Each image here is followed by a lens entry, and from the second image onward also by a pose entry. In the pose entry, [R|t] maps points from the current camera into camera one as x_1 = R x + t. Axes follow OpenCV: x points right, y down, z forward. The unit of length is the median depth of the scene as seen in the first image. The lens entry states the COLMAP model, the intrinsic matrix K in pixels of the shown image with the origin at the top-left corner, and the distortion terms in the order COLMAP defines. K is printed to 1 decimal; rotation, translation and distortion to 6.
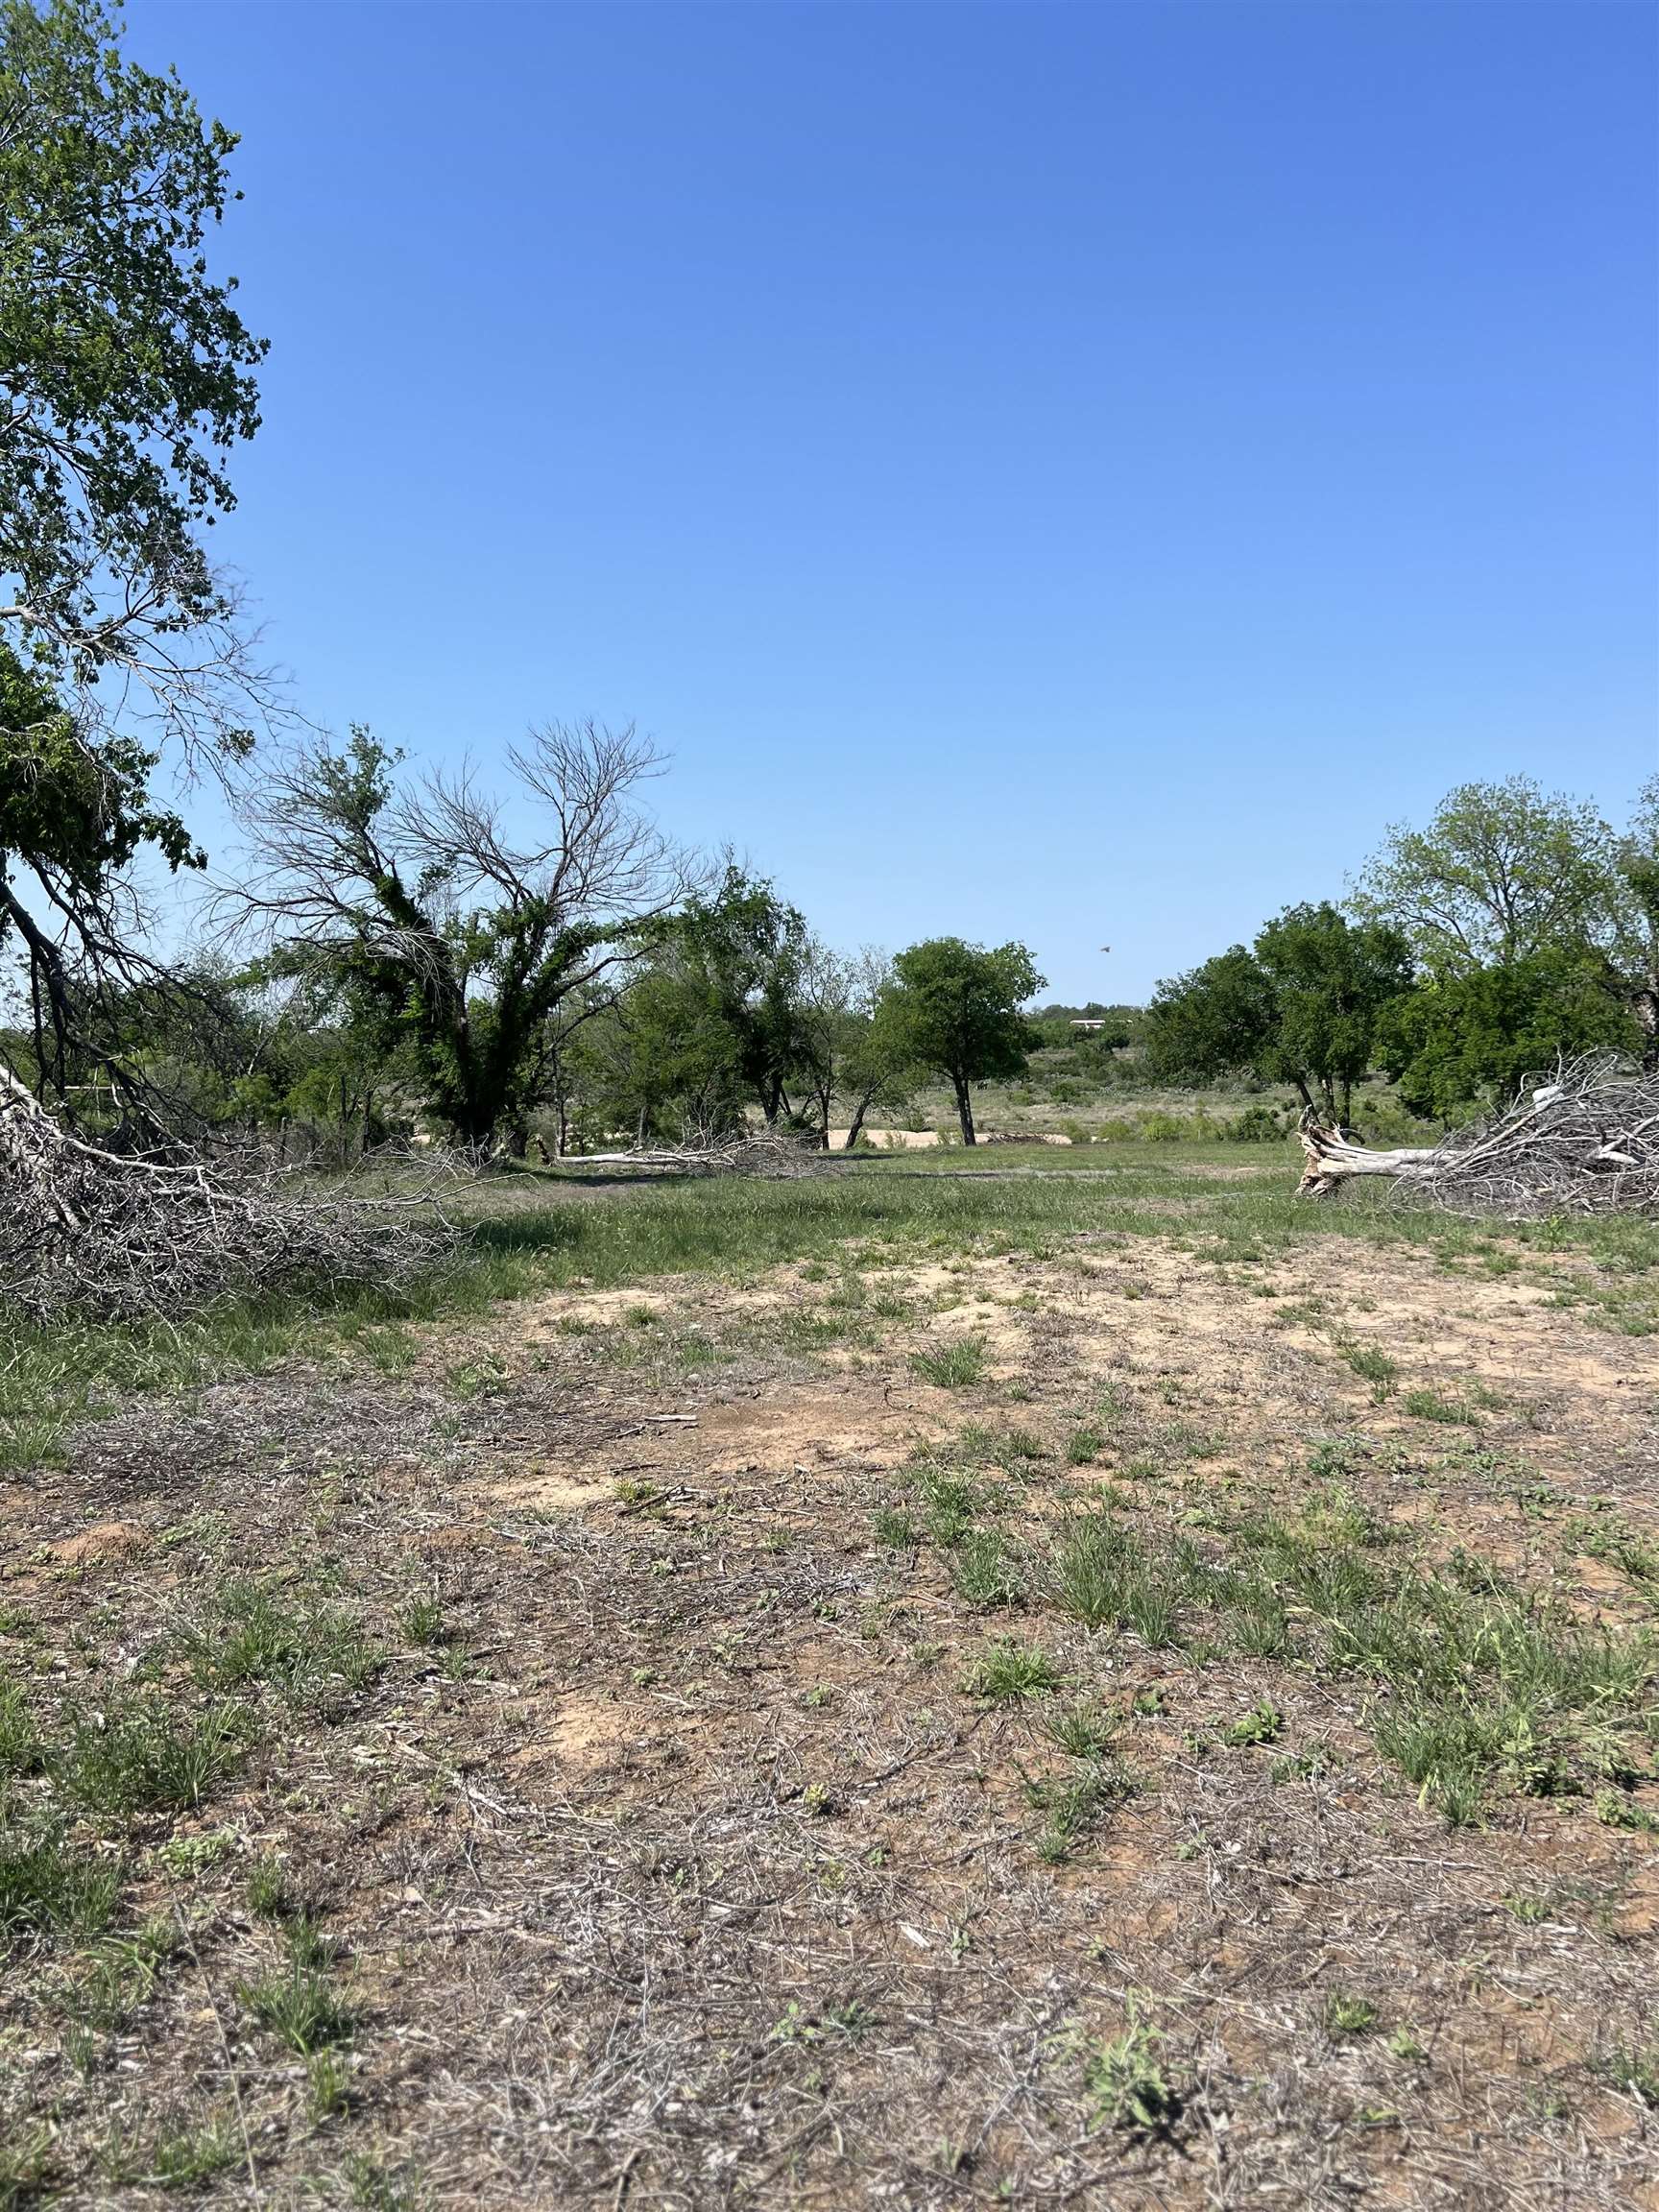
lens RADIAL K [[1662.4, 0, 829.5], [0, 1662.4, 1106.0], [0, 0, 1]] dist [0.057396, -0.072196]
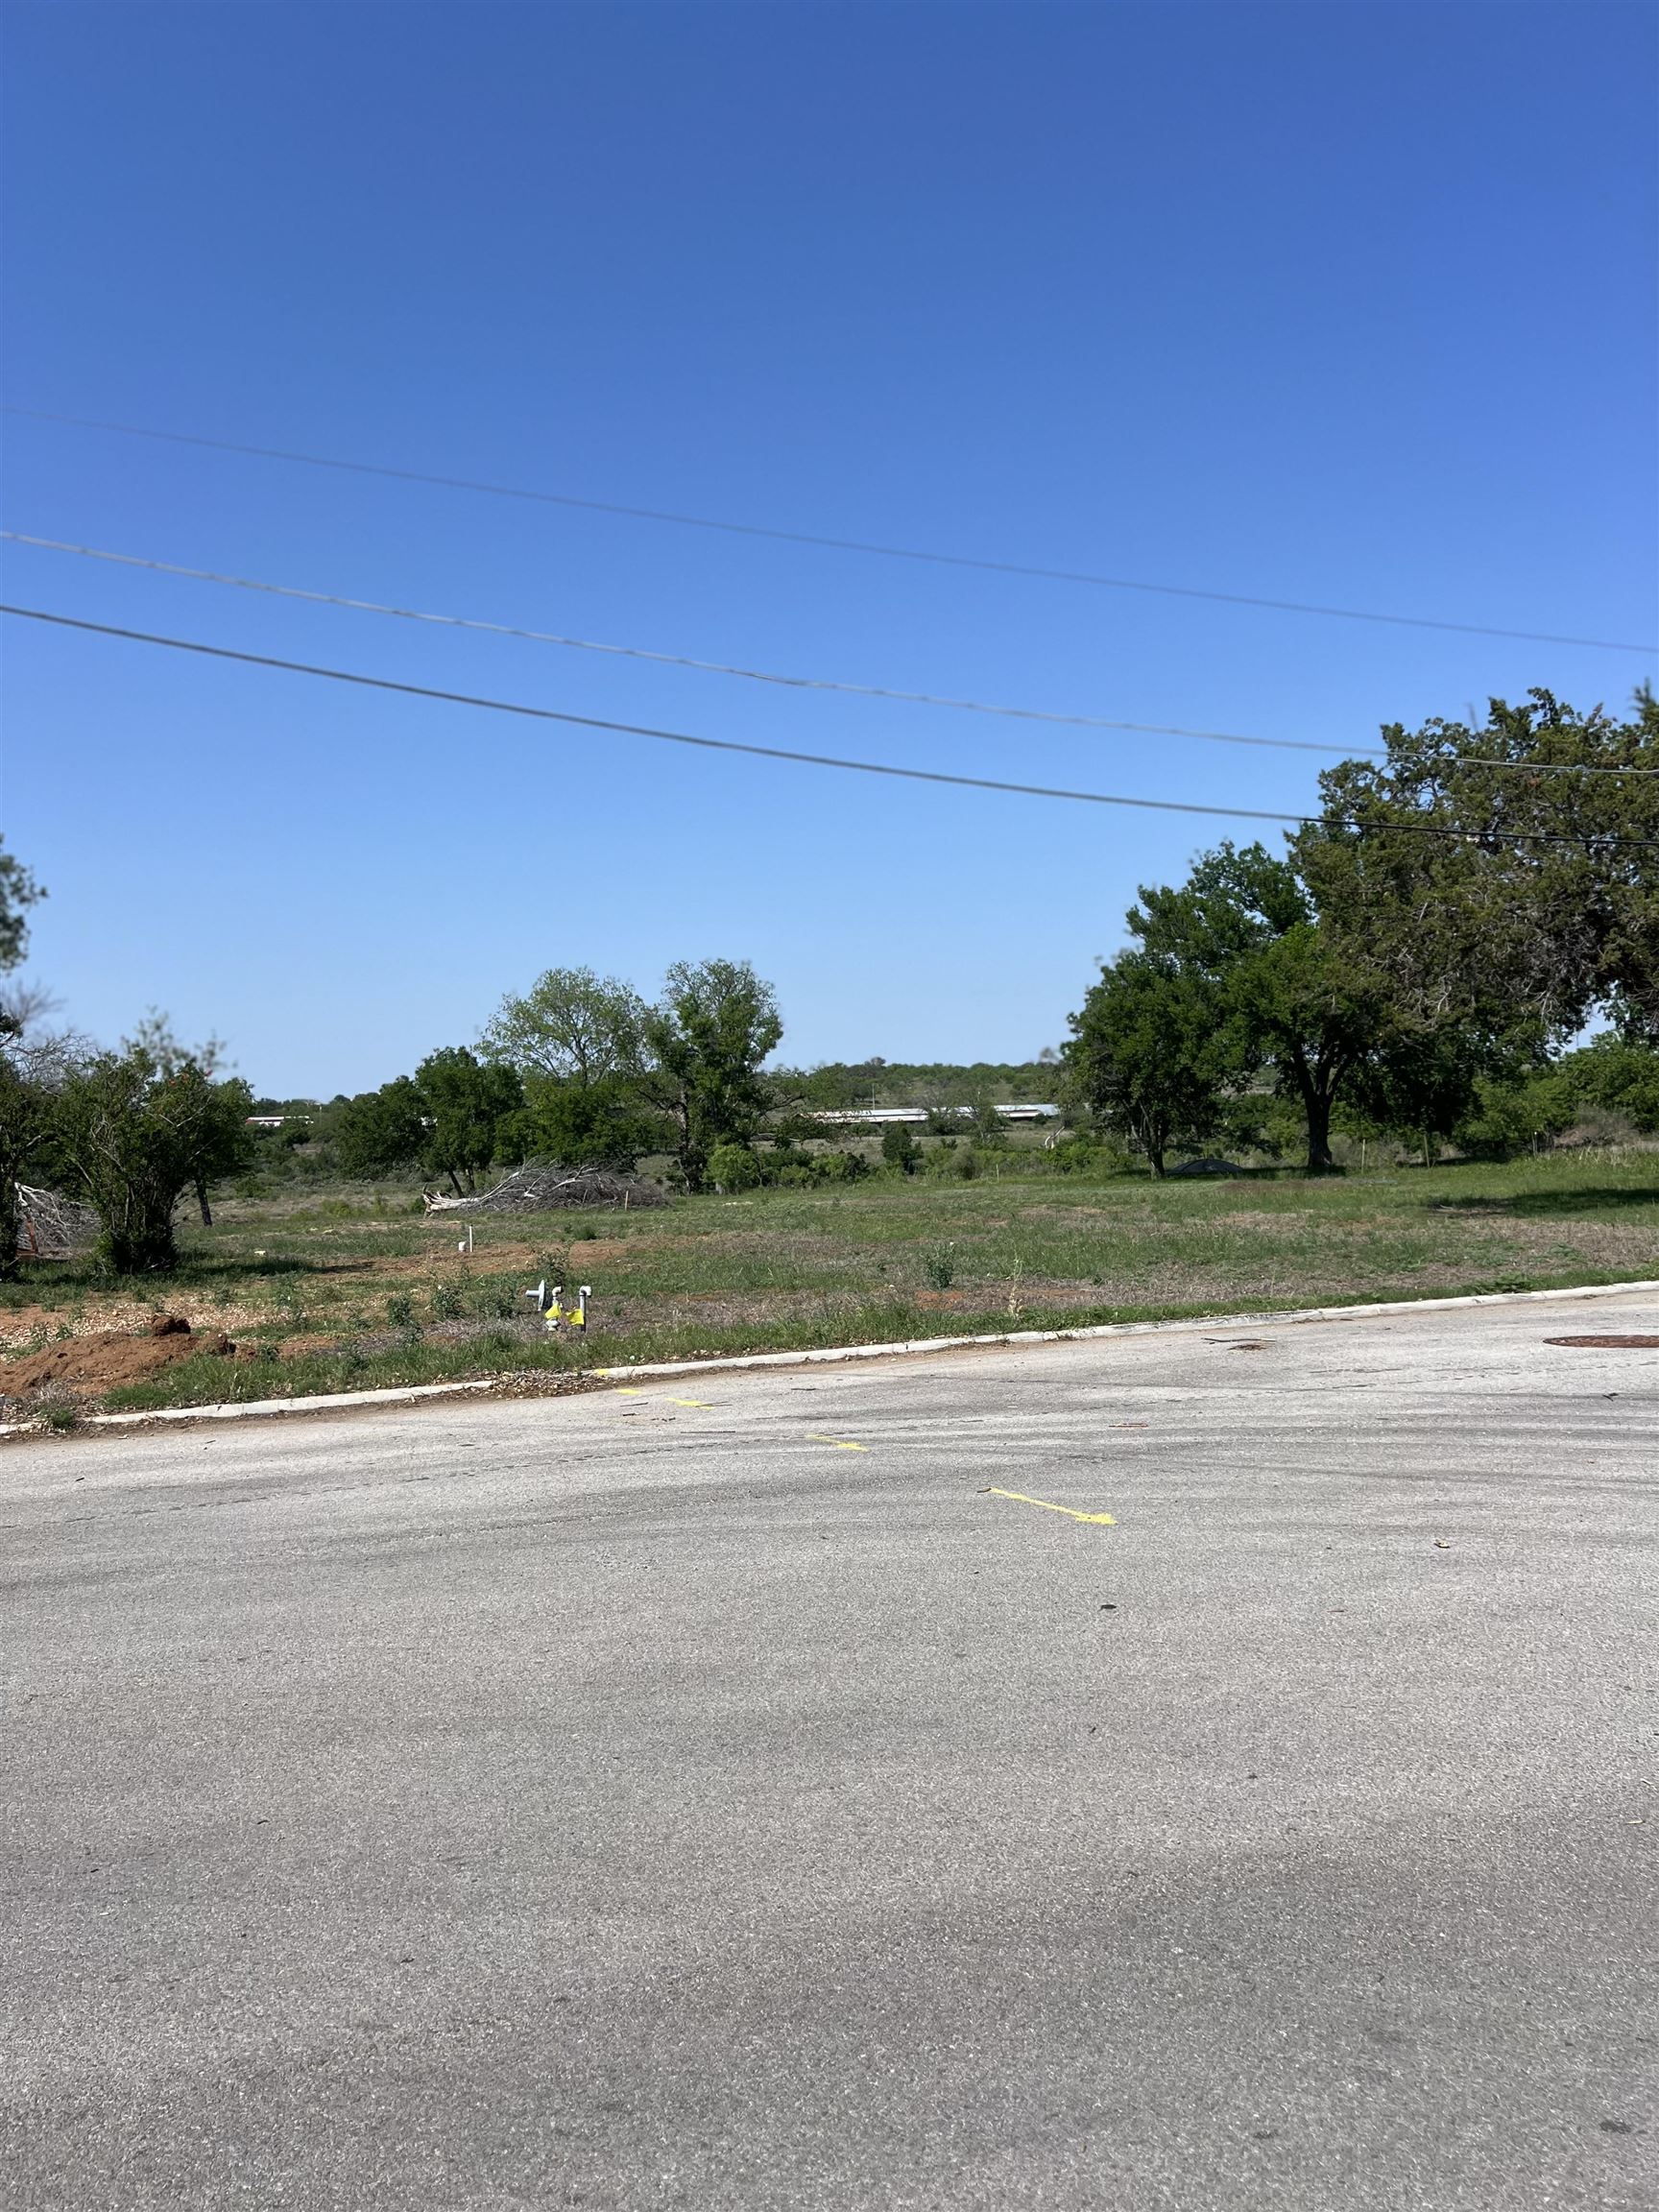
lens RADIAL K [[1662.4, 0, 829.5], [0, 1662.4, 1106.0], [0, 0, 1]] dist [0.057396, -0.072196]
pose [[0.885359, -0.012845, 0.464731, -0.093136], [0.038168, 0.998252, -0.045124, 0.006688], [-0.463339, 0.057689, 0.884301, -0.418648]]
